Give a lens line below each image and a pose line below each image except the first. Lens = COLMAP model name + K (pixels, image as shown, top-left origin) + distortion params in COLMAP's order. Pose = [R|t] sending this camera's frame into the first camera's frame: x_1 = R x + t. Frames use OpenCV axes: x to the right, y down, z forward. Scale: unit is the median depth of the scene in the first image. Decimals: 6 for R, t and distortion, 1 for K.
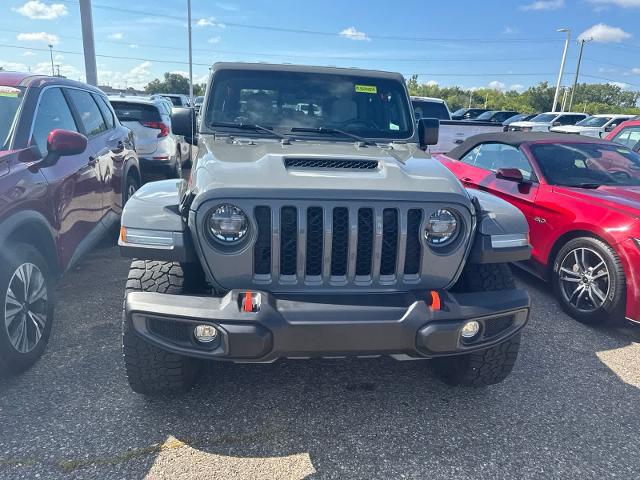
lens RADIAL K [[467.7, 0, 323.8], [0, 467.7, 242.2], [0, 0, 1]] dist [0.006417, -0.007893]
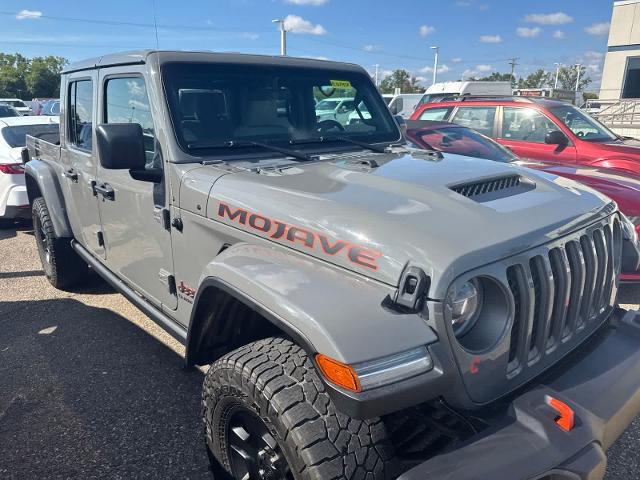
lens RADIAL K [[464.8, 0, 318.1], [0, 464.8, 239.4], [0, 0, 1]] dist [0.007798, -0.005314]
pose [[0.835634, -0.200872, 0.511240, -0.611053], [0.190776, 0.978930, 0.072804, -0.190005], [-0.515092, 0.036695, 0.856349, 0.487454]]
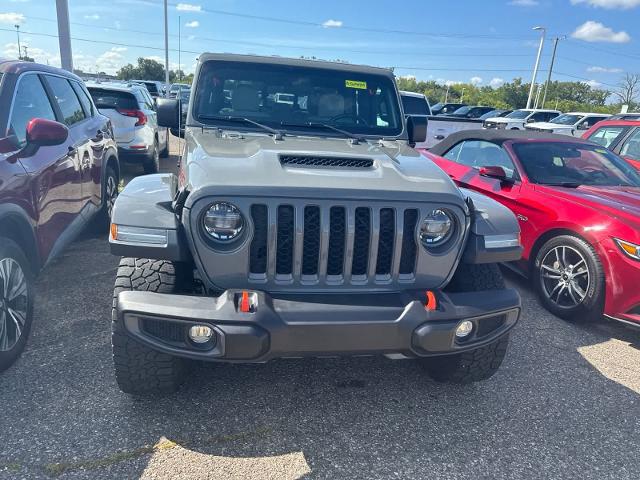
lens RADIAL K [[467.7, 0, 323.8], [0, 467.7, 242.2], [0, 0, 1]] dist [0.006417, -0.007893]
pose [[0.998550, 0.009600, 0.052966, -0.040096], [-0.010587, 0.999775, 0.018385, -0.014794], [-0.052778, -0.018919, 0.998427, 0.008049]]
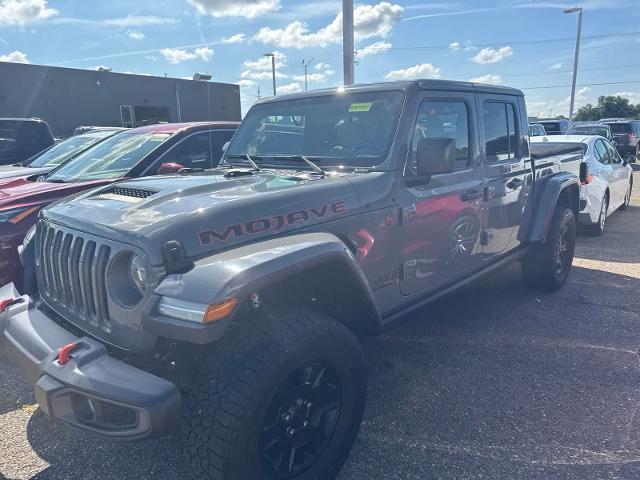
lens RADIAL K [[462.6, 0, 318.8], [0, 462.6, 240.8], [0, 0, 1]] dist [0.006077, -0.002138]
pose [[0.644464, 0.108539, -0.756892, 0.996588], [-0.154670, 0.987916, 0.009972, -0.137087], [0.748828, 0.110642, 0.653464, 0.660176]]
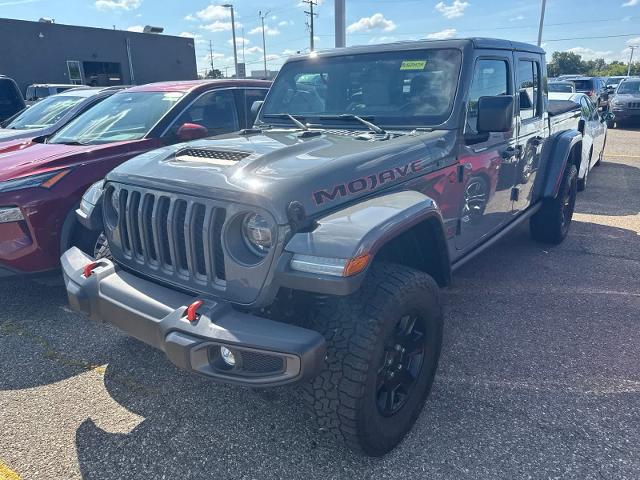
lens RADIAL K [[462.9, 0, 309.8], [0, 462.9, 244.6], [0, 0, 1]] dist [0.009609, -0.009068]
pose [[0.701048, 0.161035, -0.694693, 0.854484], [-0.136039, 0.986479, 0.091390, -0.096441], [0.700017, 0.030437, 0.713477, 0.444041]]
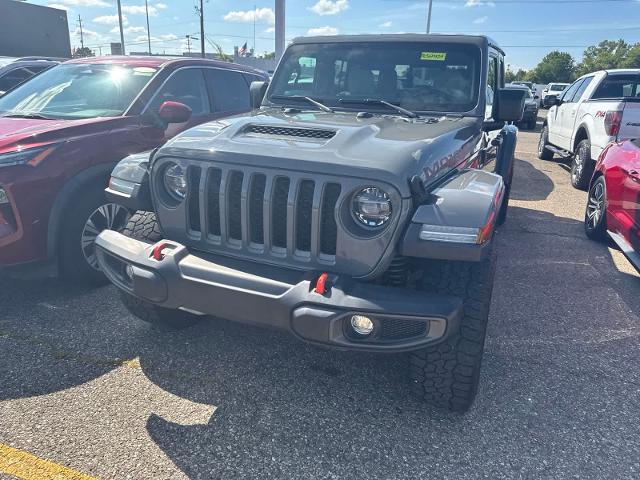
lens RADIAL K [[464.8, 0, 318.1], [0, 464.8, 239.4], [0, 0, 1]] dist [0.007798, -0.005314]
pose [[0.860738, 0.144636, -0.488068, 0.565241], [-0.131159, 0.989427, 0.061904, -0.012970], [0.491861, 0.010731, 0.870607, 0.186543]]
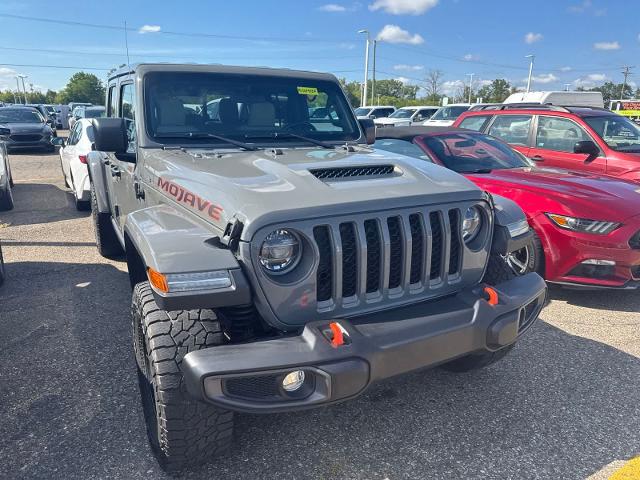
lens RADIAL K [[466.4, 0, 318.6], [0, 466.4, 240.6], [0, 0, 1]] dist [0.002962, -0.003270]
pose [[0.927373, -0.134805, 0.349009, -0.392249], [0.134118, 0.990618, 0.026252, -0.063394], [-0.349273, 0.022463, 0.936752, 0.143692]]
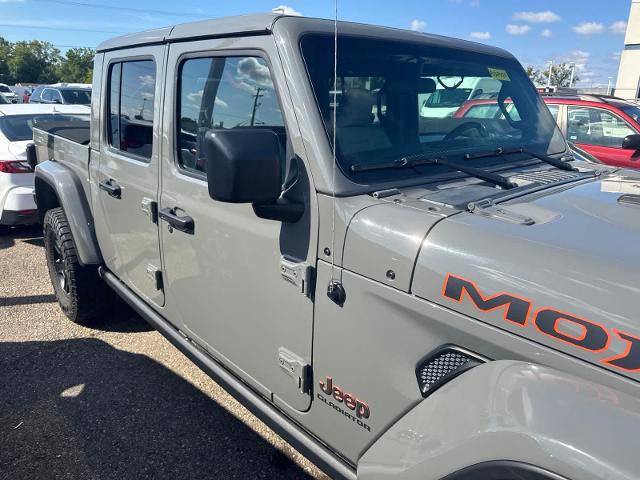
lens RADIAL K [[463.6, 0, 318.3], [0, 463.6, 232.9], [0, 0, 1]] dist [0.004205, -0.001132]
pose [[0.821019, -0.191113, 0.537962, -0.672191], [0.174544, 0.981213, 0.082197, -0.321467], [-0.543564, 0.026413, 0.838952, 0.928080]]
